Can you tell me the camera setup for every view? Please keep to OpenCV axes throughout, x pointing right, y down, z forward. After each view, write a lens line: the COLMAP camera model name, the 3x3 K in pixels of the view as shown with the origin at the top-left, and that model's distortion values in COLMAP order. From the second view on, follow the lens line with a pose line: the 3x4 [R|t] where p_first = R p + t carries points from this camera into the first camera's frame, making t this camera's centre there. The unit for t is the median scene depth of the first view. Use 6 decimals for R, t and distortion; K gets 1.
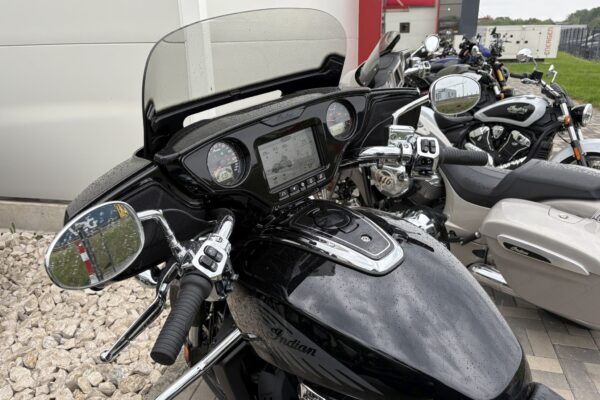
lens RADIAL K [[480.8, 0, 300.0], [0, 480.8, 200.0], [0, 0, 1]] dist [0.002767, 0.000868]
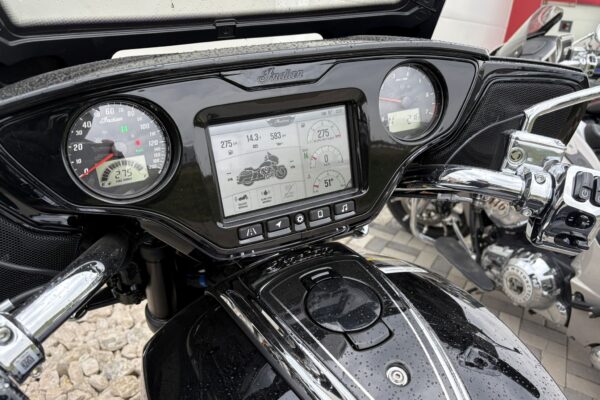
lens RADIAL K [[480.8, 0, 300.0], [0, 480.8, 200.0], [0, 0, 1]] dist [0.002767, 0.000868]
pose [[0.955807, 0.201570, -0.214016, 0.096219], [-0.193966, 0.979398, 0.056180, -0.070764], [0.220931, -0.012185, 0.975213, 0.467375]]
